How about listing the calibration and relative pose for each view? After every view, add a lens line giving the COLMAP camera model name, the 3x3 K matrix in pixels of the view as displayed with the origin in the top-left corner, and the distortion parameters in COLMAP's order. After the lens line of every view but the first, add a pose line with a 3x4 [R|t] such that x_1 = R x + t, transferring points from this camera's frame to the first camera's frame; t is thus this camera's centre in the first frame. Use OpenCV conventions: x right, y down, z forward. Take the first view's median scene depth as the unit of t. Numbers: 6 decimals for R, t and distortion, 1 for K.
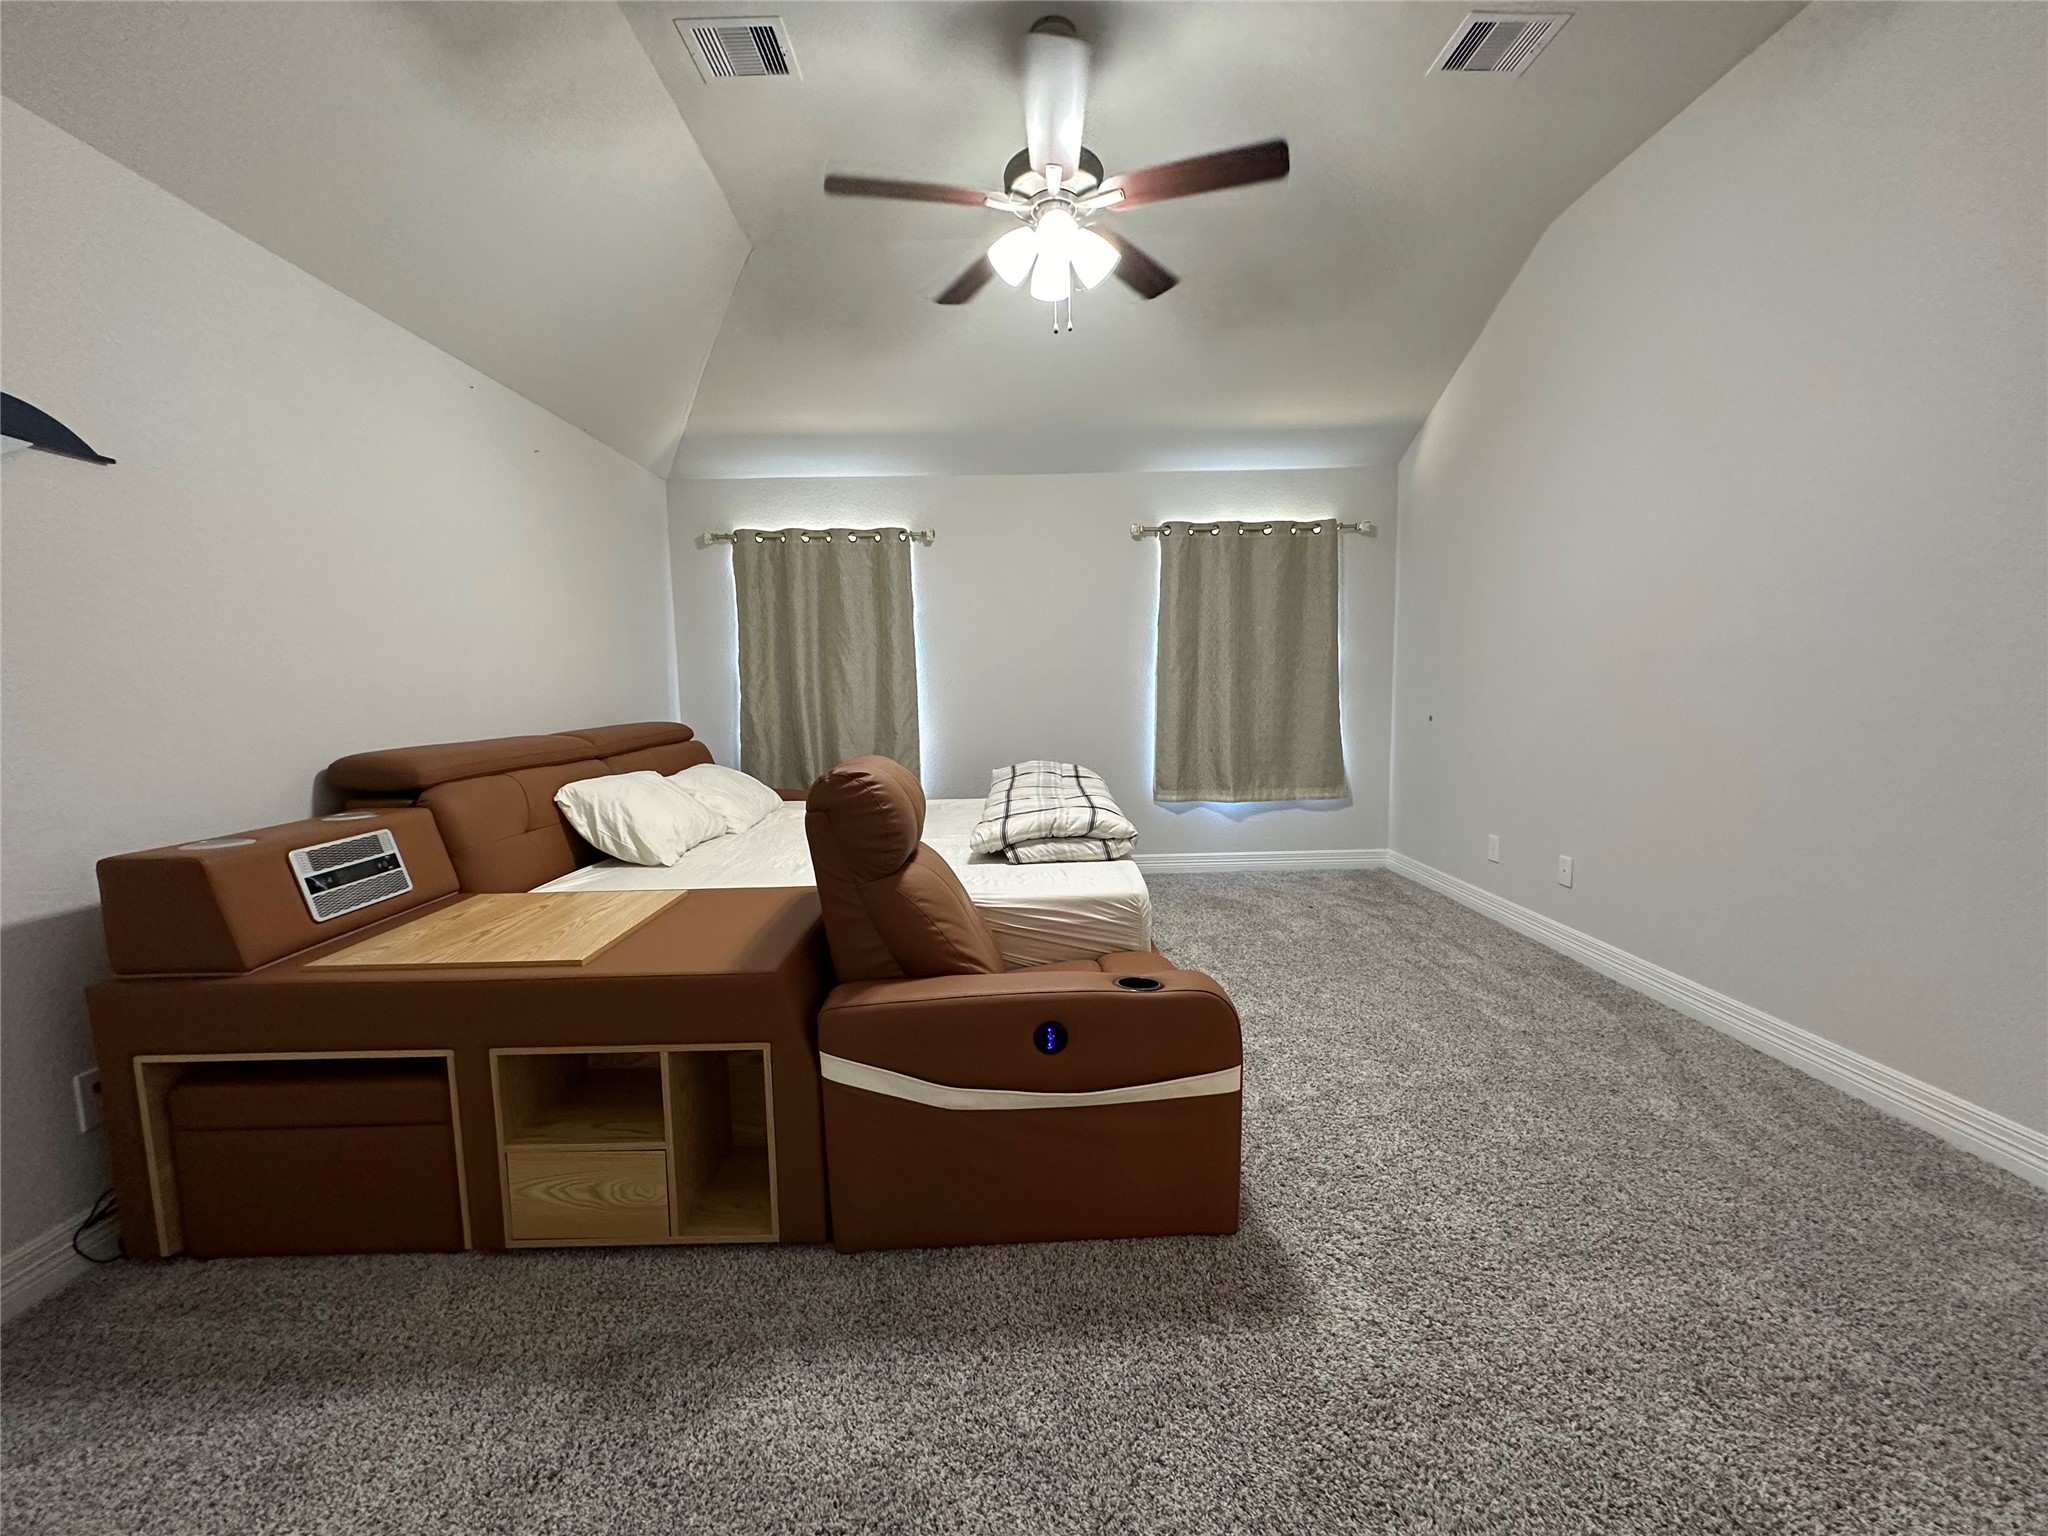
lens RADIAL K [[819.6, 0, 1024.4], [0, 819.6, 768.5], [0, 0, 1]] dist [0.000700, 0.000061]
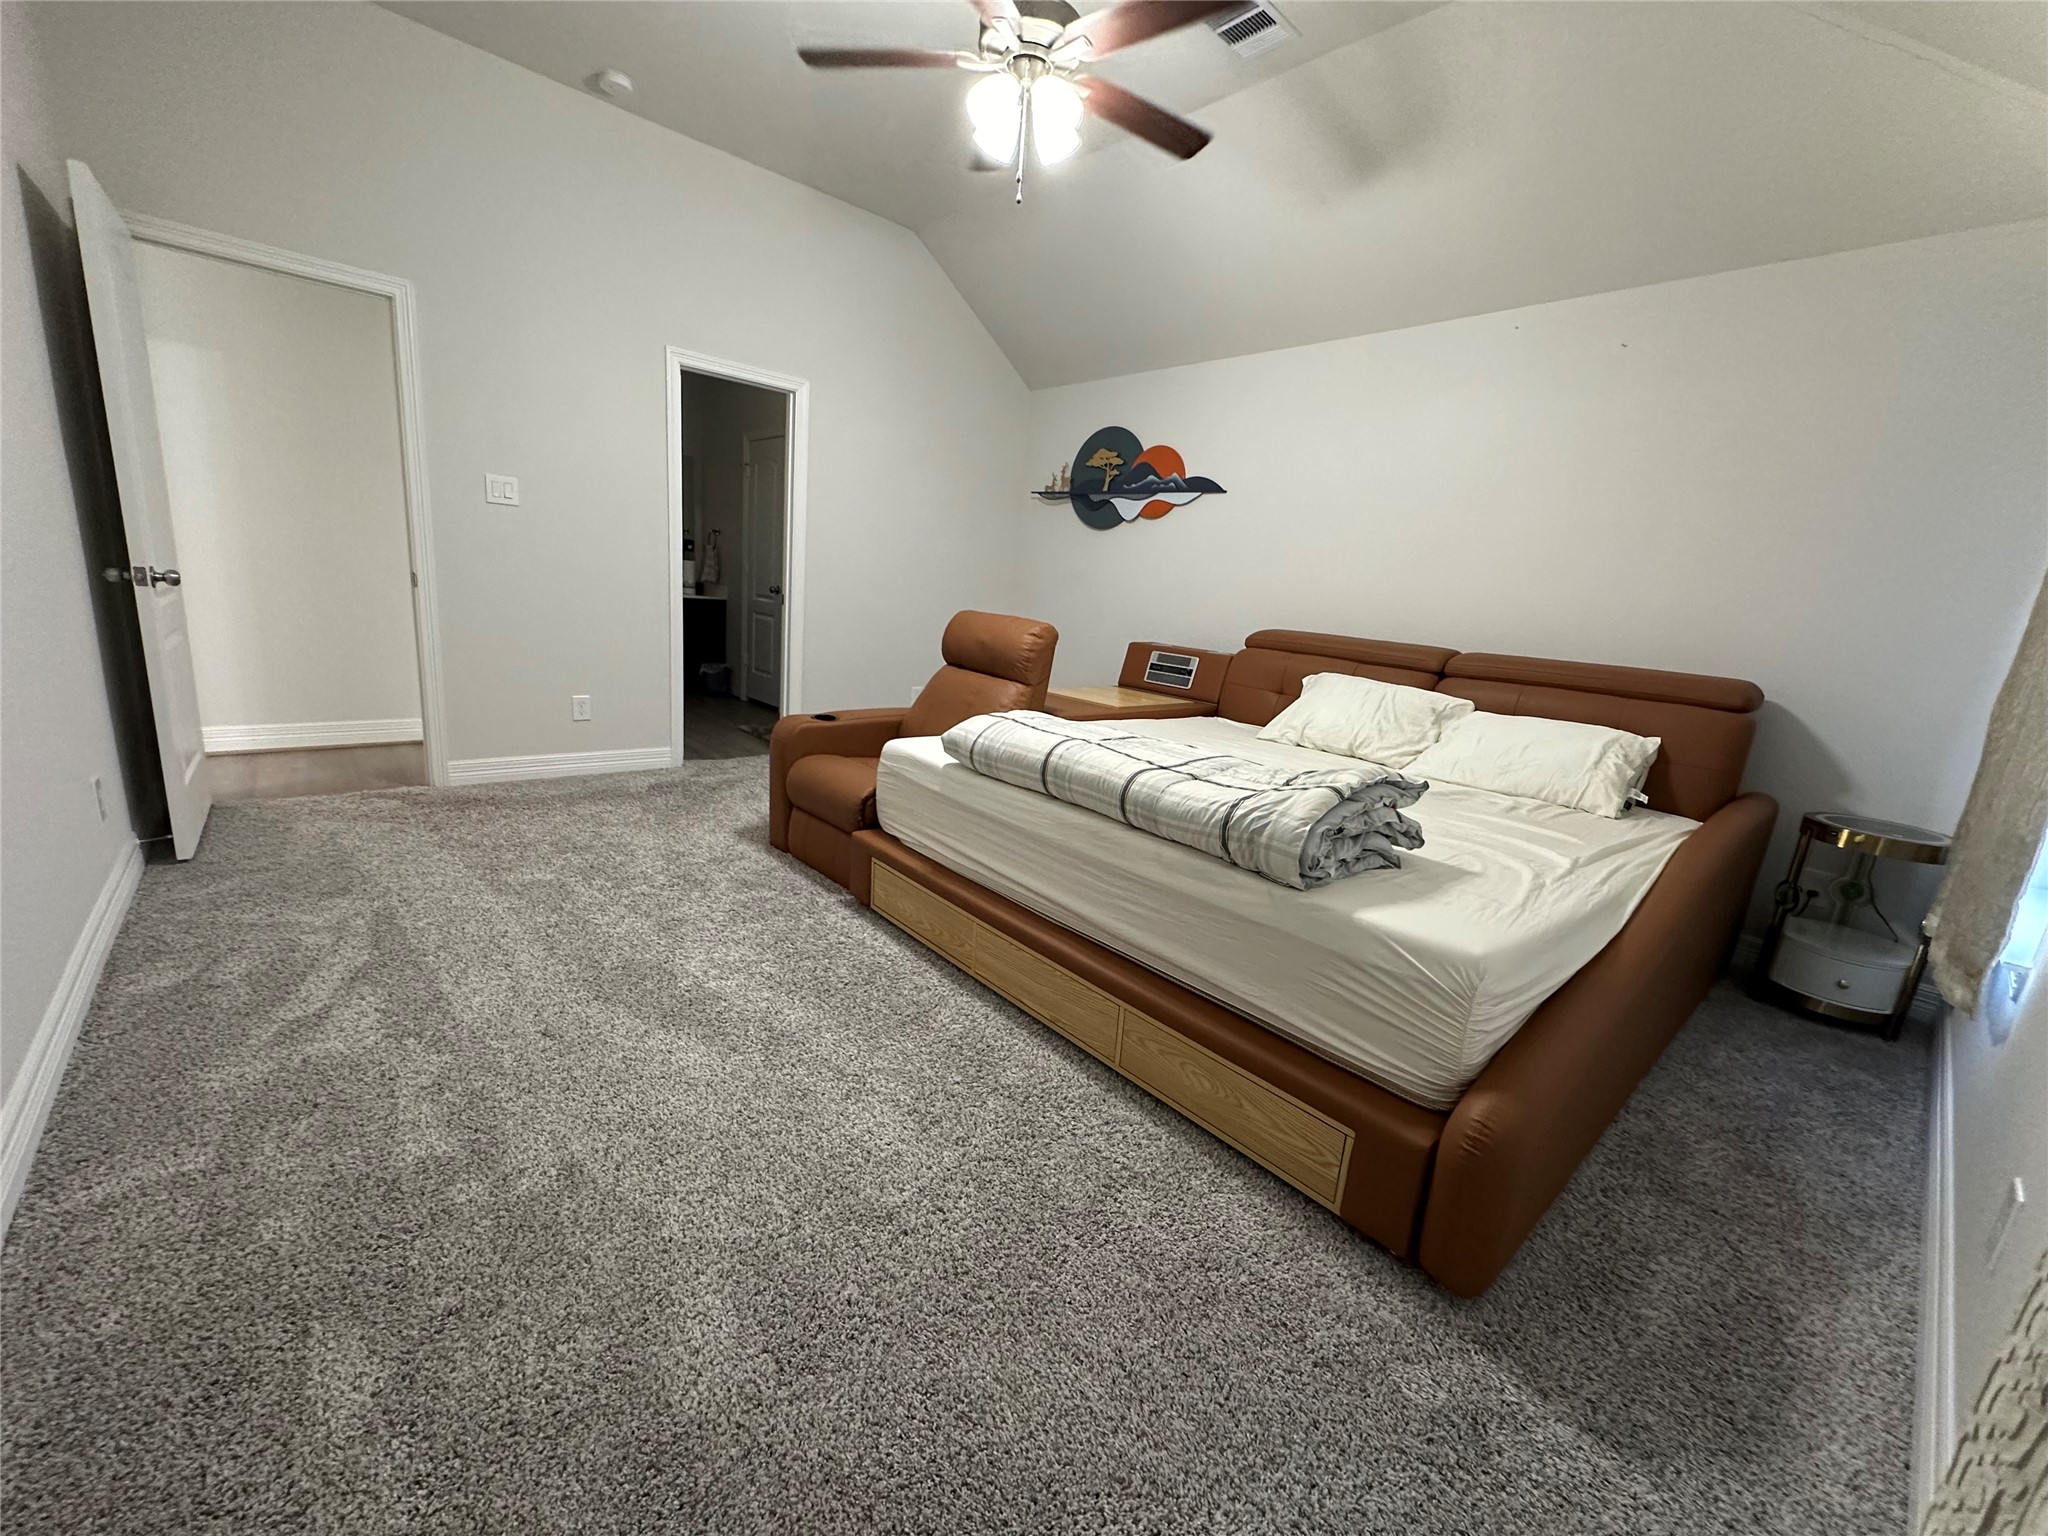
lens RADIAL K [[819.6, 0, 1020.8], [0, 819.6, 771.6], [0, 0, 1]] dist [0.000700, 0.000061]
pose [[-0.764745, 0.102254, -0.636167, 0.650838], [-0.135198, 0.939883, 0.313595, -0.178724], [0.629989, 0.325828, -0.704947, 1.710837]]
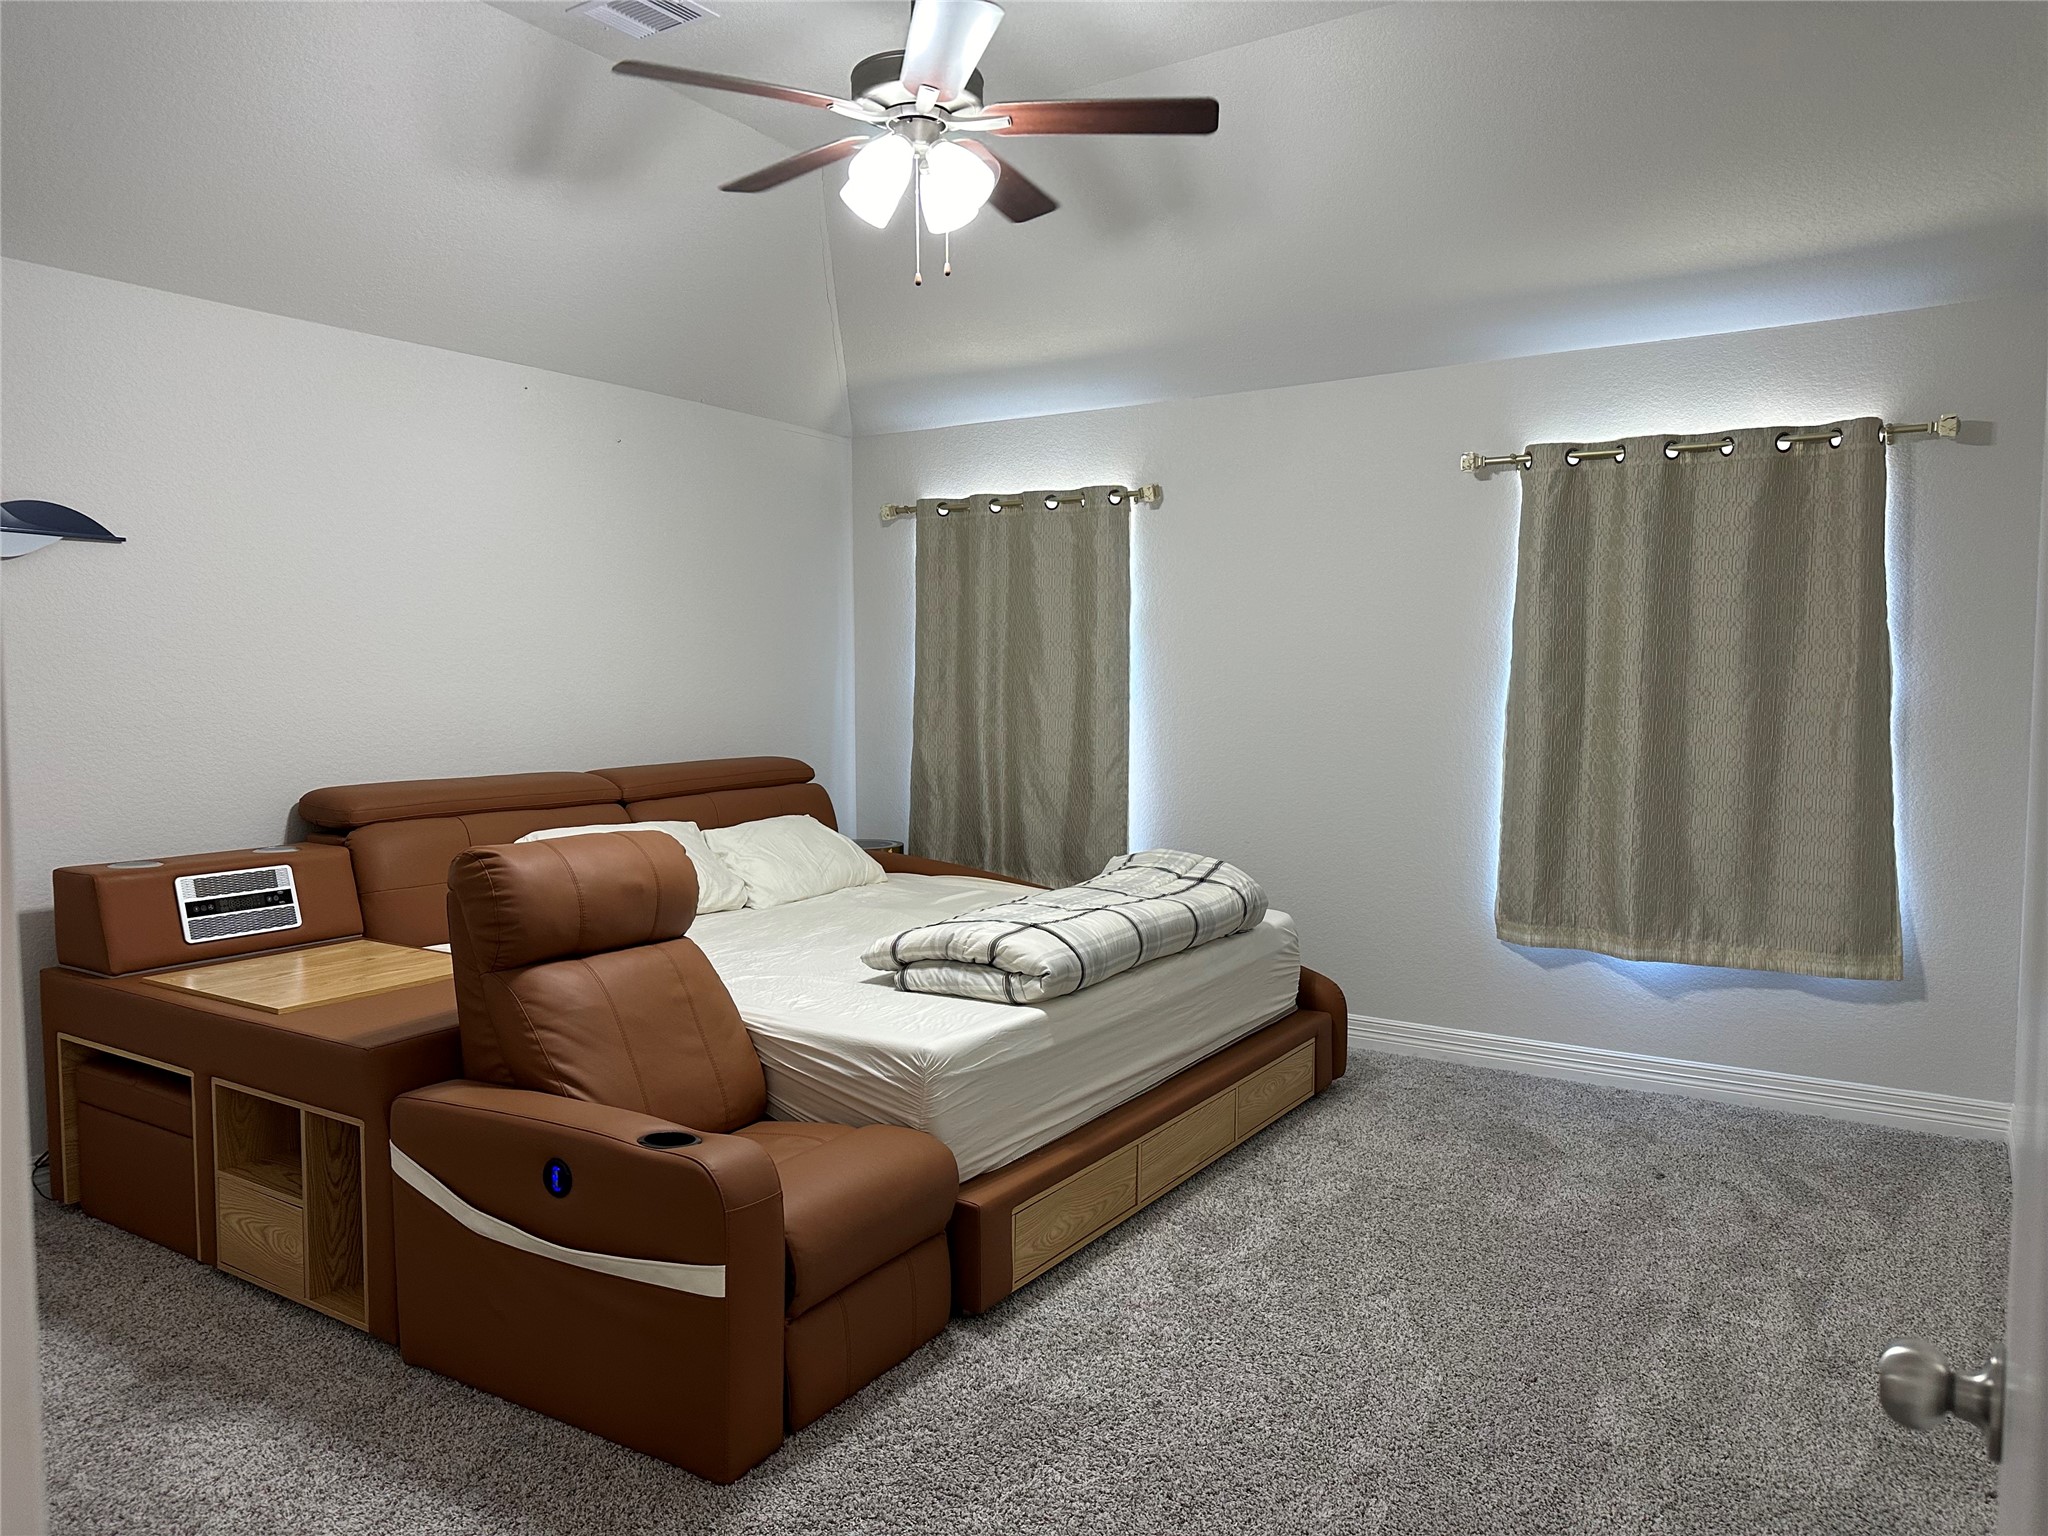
lens RADIAL K [[1440.8, 0, 1017.4], [0, 1440.8, 759.8], [0, 0, 1]] dist [0.058094, -0.067685]
pose [[0.828411, 0.052967, -0.557611, 0.779797], [-0.074110, 0.997131, -0.015384, -0.076842], [0.555197, 0.054069, 0.829960, -0.021267]]
